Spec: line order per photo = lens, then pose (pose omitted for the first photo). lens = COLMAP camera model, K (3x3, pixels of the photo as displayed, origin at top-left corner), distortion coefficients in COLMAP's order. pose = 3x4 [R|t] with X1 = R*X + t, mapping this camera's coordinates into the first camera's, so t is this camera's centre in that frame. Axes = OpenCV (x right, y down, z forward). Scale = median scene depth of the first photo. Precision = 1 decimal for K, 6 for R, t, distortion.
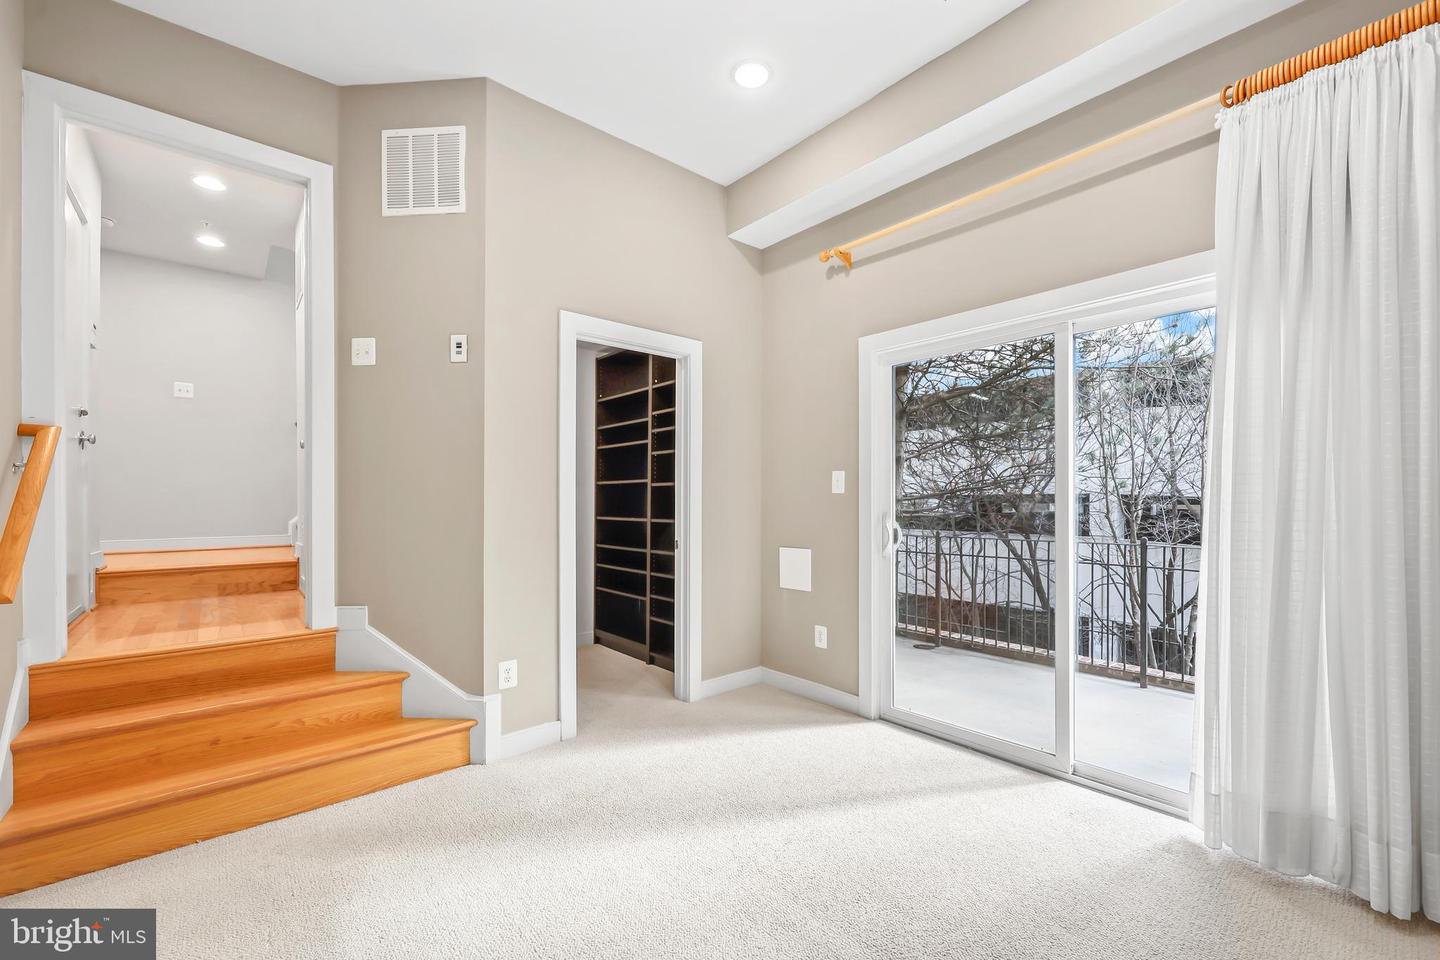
lens RADIAL K [[589.8, 0, 727.3], [0, 589.8, 496.9], [0, 0, 1]] dist [0.000219, 0.000099]
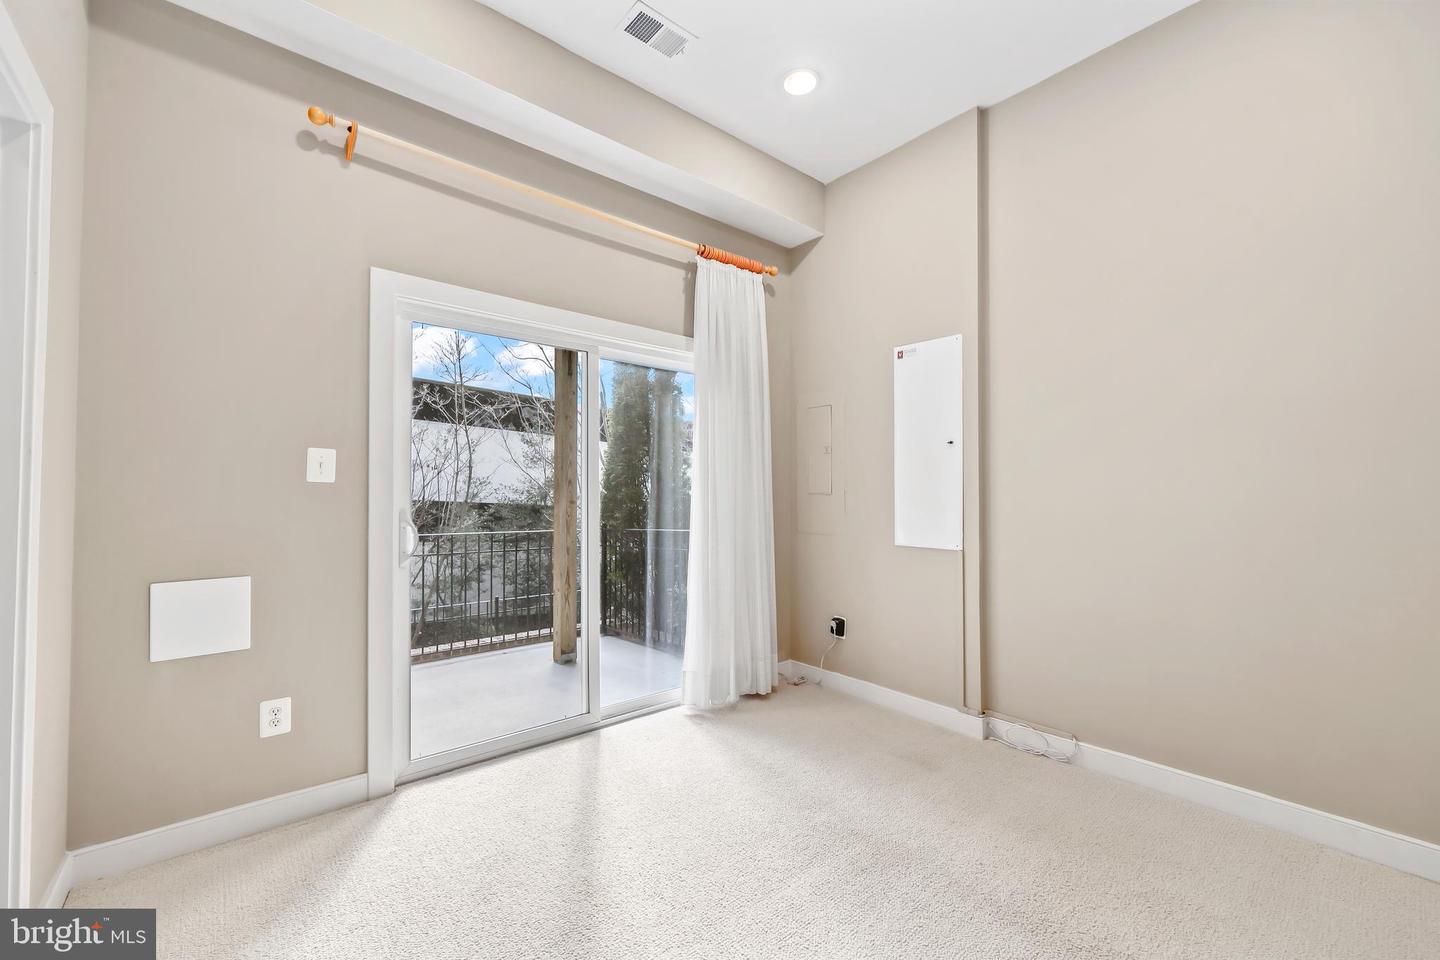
lens RADIAL K [[599.8, 0, 719.1], [0, 599.8, 474.4], [0, 0, 1]] dist [0.014624, 0.000047]
pose [[0.004902, 0.031631, 0.999488, -0.816124], [-0.008756, 0.999463, -0.031587, 0.003472], [-0.999950, -0.008596, 0.005176, 0.932936]]
